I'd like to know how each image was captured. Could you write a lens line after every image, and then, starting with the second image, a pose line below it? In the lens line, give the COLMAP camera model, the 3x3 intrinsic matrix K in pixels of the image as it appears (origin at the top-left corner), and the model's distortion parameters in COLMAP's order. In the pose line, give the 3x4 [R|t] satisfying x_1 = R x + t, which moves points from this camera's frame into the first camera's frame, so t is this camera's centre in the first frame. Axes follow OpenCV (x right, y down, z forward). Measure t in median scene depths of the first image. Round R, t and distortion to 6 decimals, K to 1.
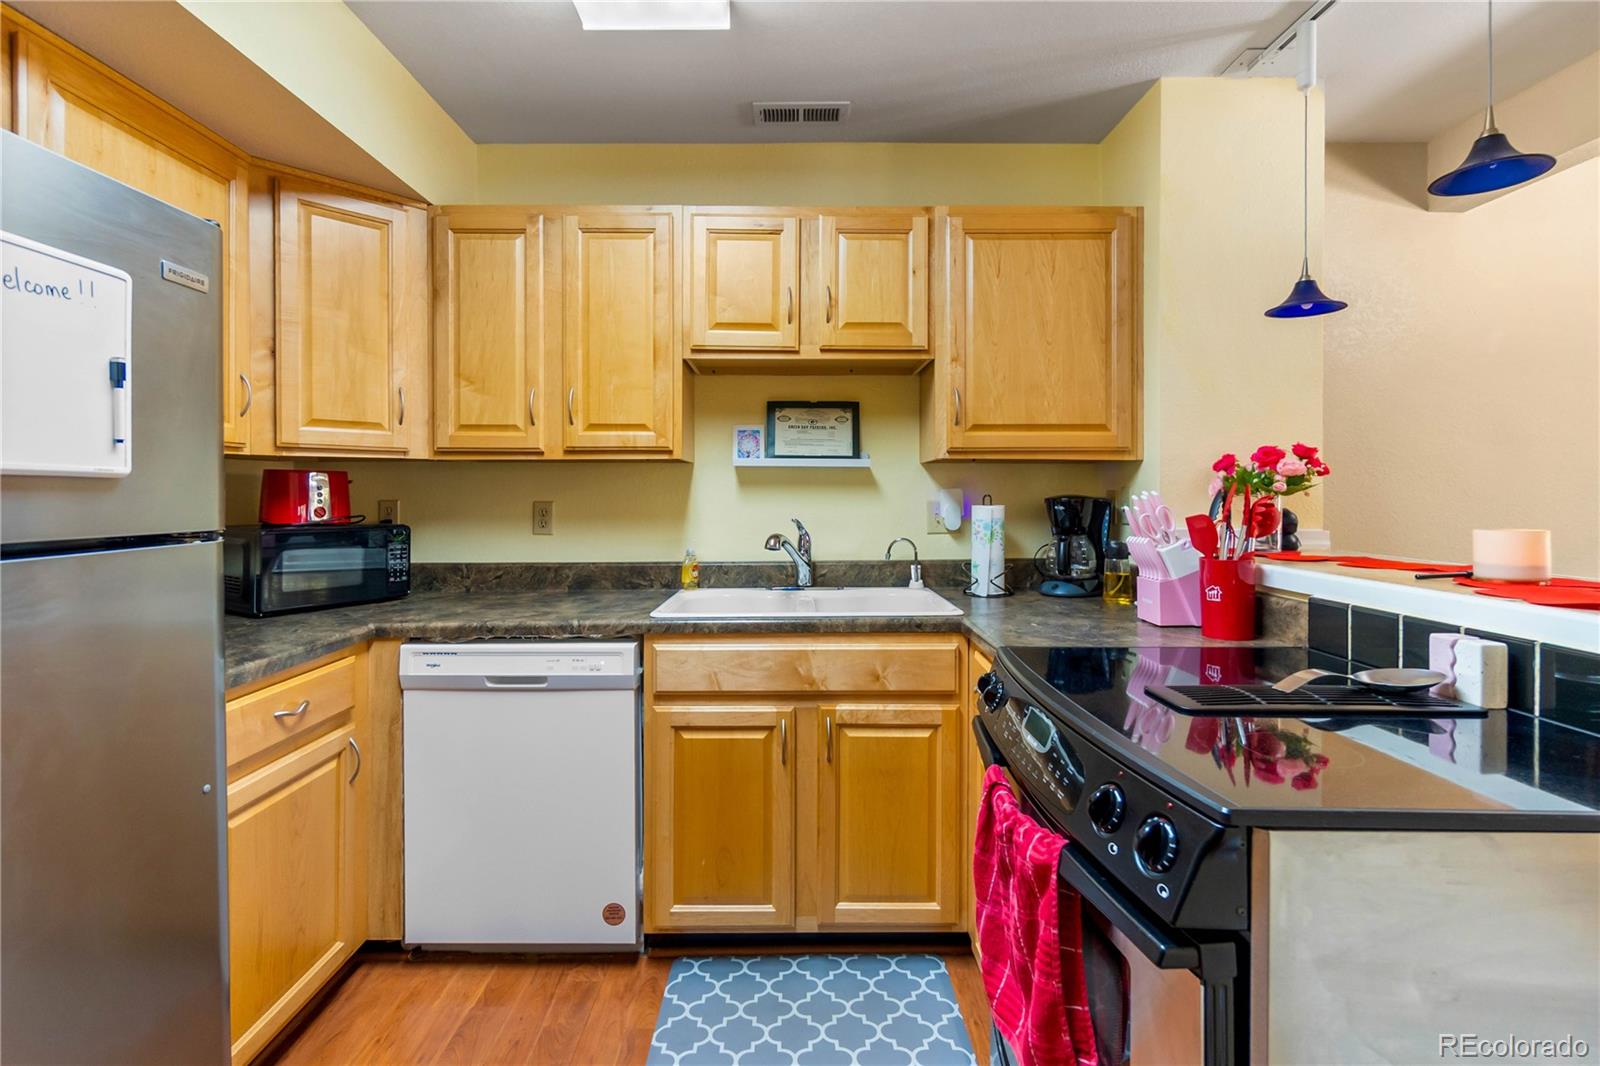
lens RADIAL K [[739.3, 0, 776.4], [0, 739.3, 496.3], [0, 0, 1]] dist [0.001737, 0.000188]
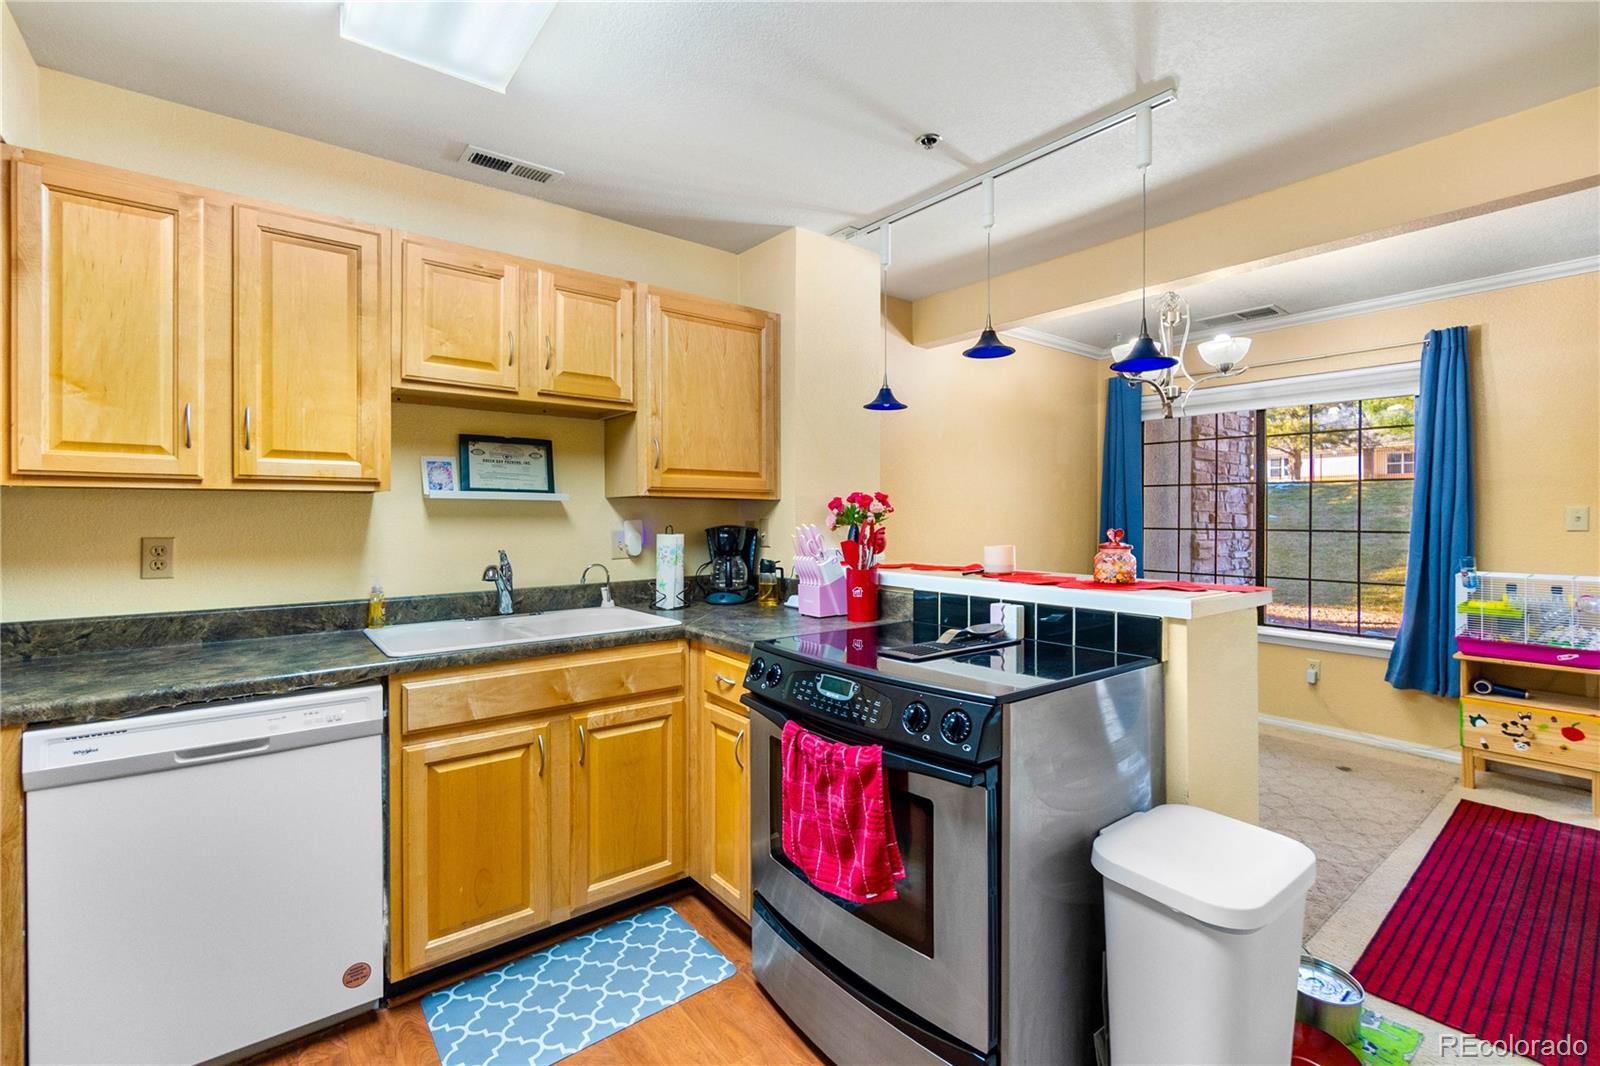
lens RADIAL K [[704.2, 0, 793.8], [0, 704.2, 518.0], [0, 0, 1]] dist [-0.008013, 0.000114]
pose [[0.789264, -0.002596, 0.614049, -0.286977], [0.002631, 0.999996, 0.000846, -0.016201], [-0.614049, 0.000948, 0.789268, -0.042593]]
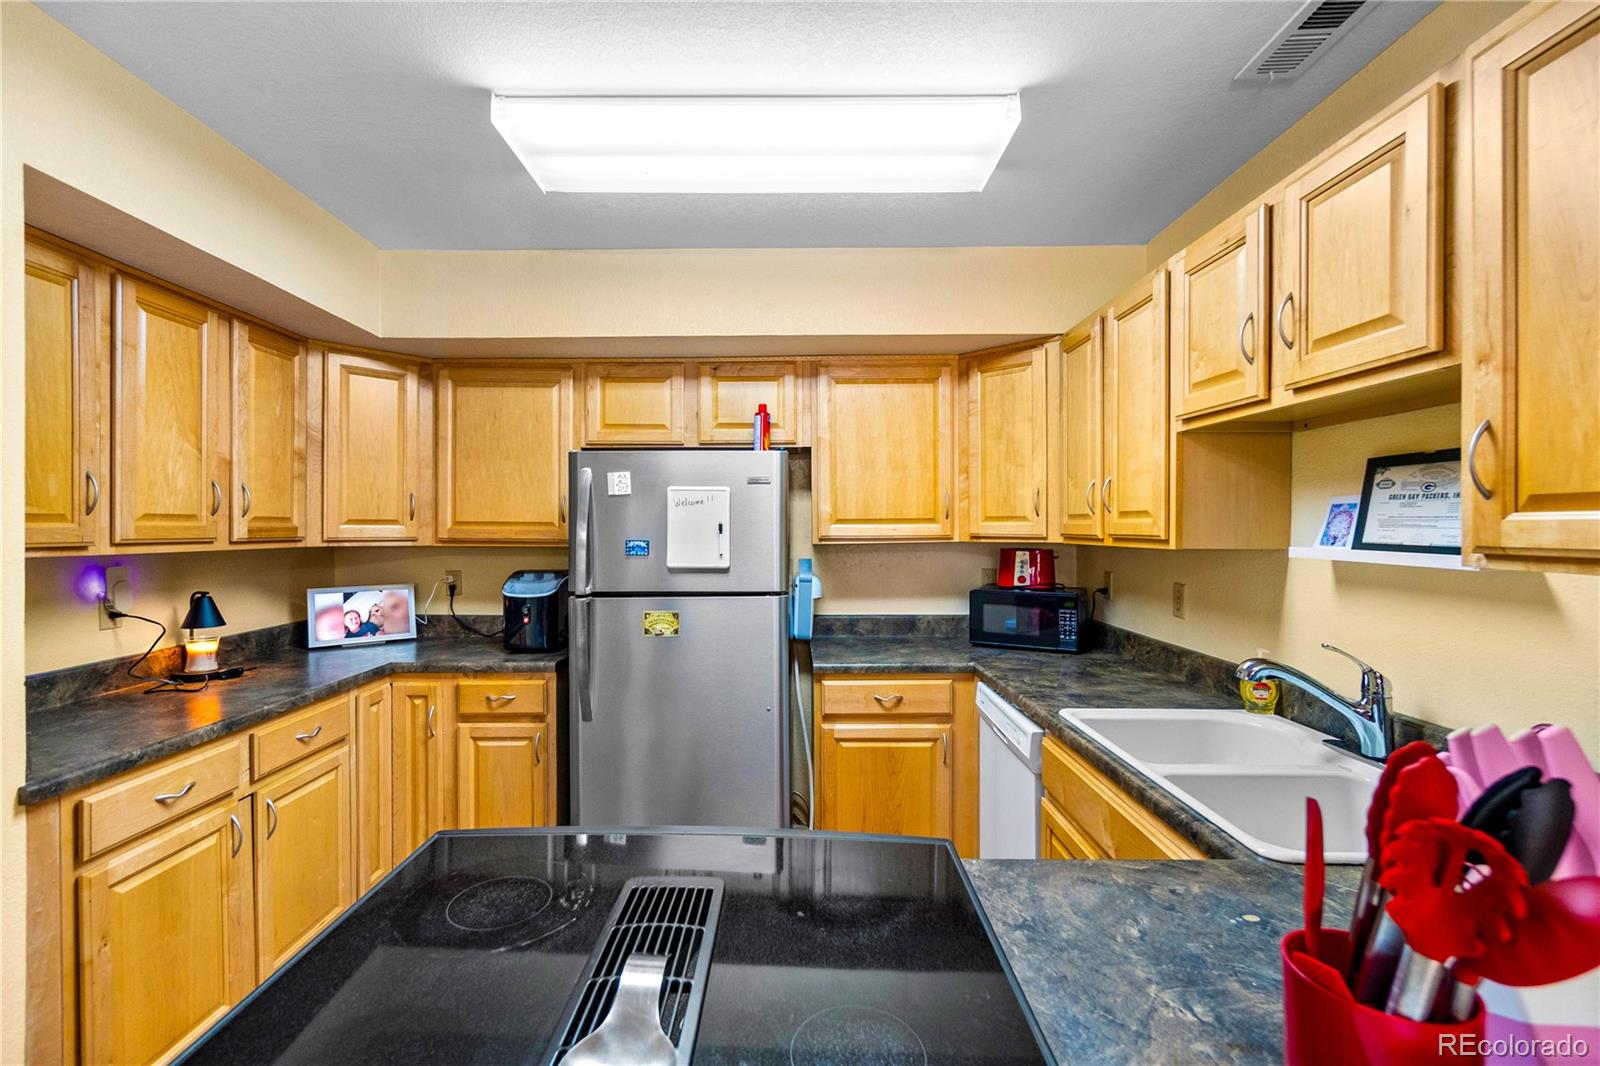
lens RADIAL K [[694.3, 0, 806.0], [0, 694.3, 528.0], [0, 0, 1]] dist [-0.003911, 0.000202]
pose [[0.014387, 0.003384, -0.999891, 0.701955], [-0.001959, 0.999992, 0.003356, -0.081170], [0.999895, 0.001910, 0.014393, 0.585365]]
